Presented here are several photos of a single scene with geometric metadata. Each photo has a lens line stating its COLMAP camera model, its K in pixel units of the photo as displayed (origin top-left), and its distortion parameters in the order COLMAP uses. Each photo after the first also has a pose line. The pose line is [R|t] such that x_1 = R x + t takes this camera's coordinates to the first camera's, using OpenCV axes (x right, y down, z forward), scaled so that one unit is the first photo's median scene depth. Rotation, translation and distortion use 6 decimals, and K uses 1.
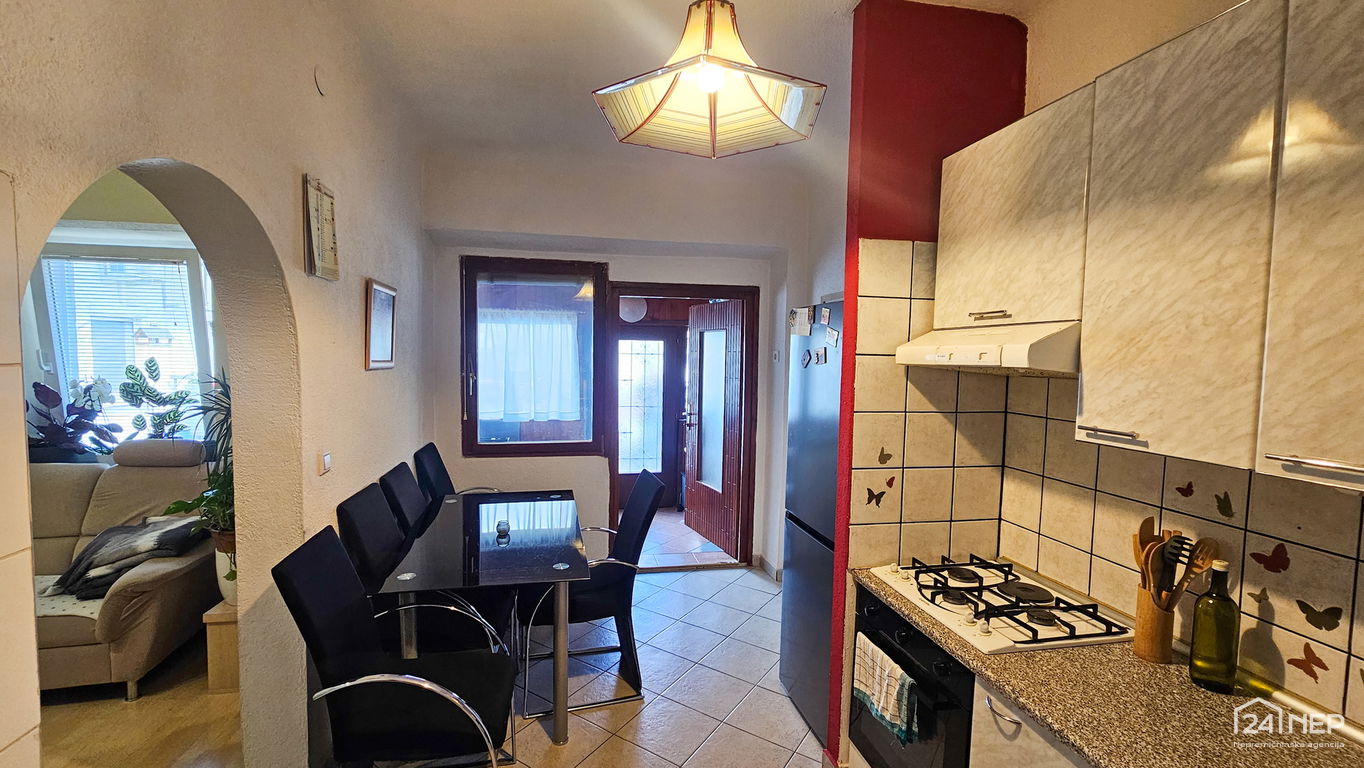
lens RADIAL K [[579.5, 0, 664.5], [0, 579.5, 392.2], [0, 0, 1]] dist [-0.002291, -0.000089]
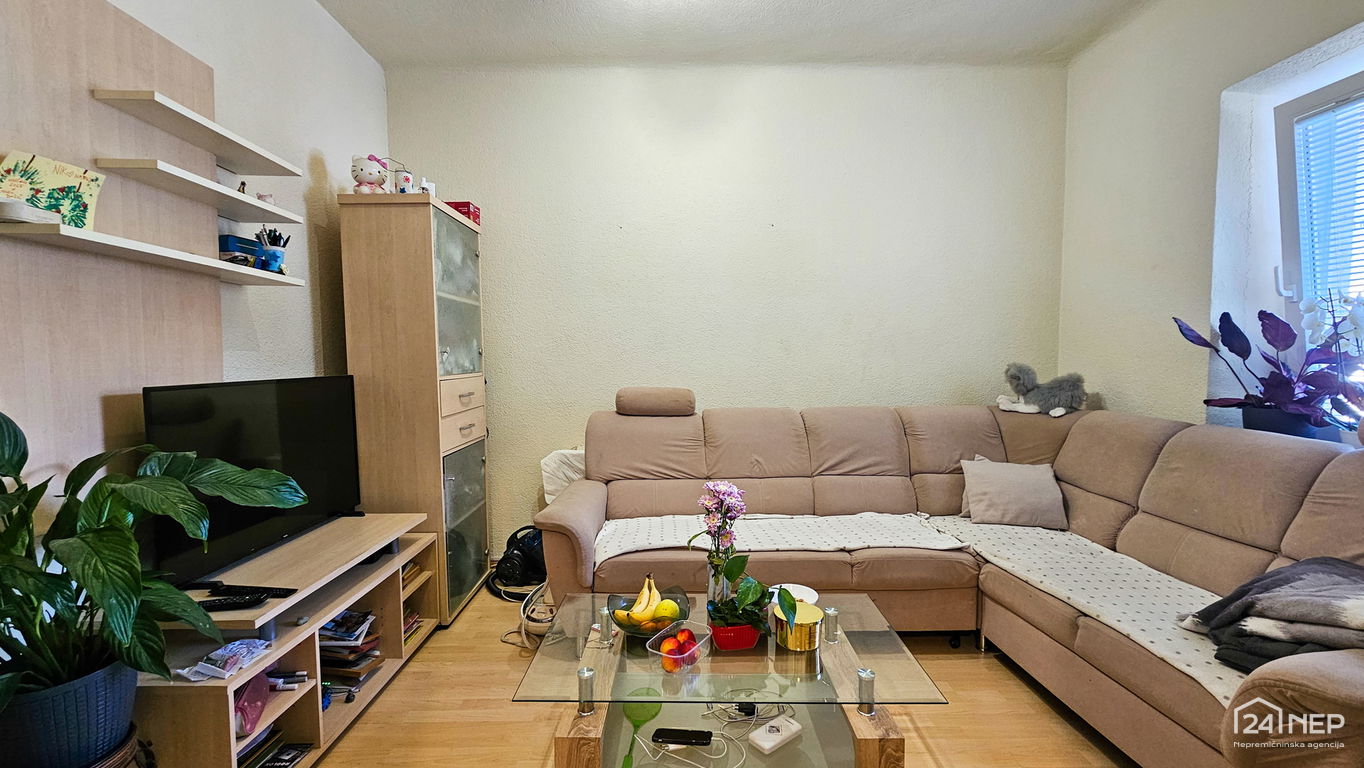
lens RADIAL K [[582.6, 0, 675.8], [0, 582.6, 391.2], [0, 0, 1]] dist [-0.002396, -0.000500]
pose [[-0.165560, 0.041752, -0.985316, -0.381722], [-0.058582, 0.996923, 0.052087, 0.100877], [0.984458, 0.066345, -0.162605, 0.555316]]
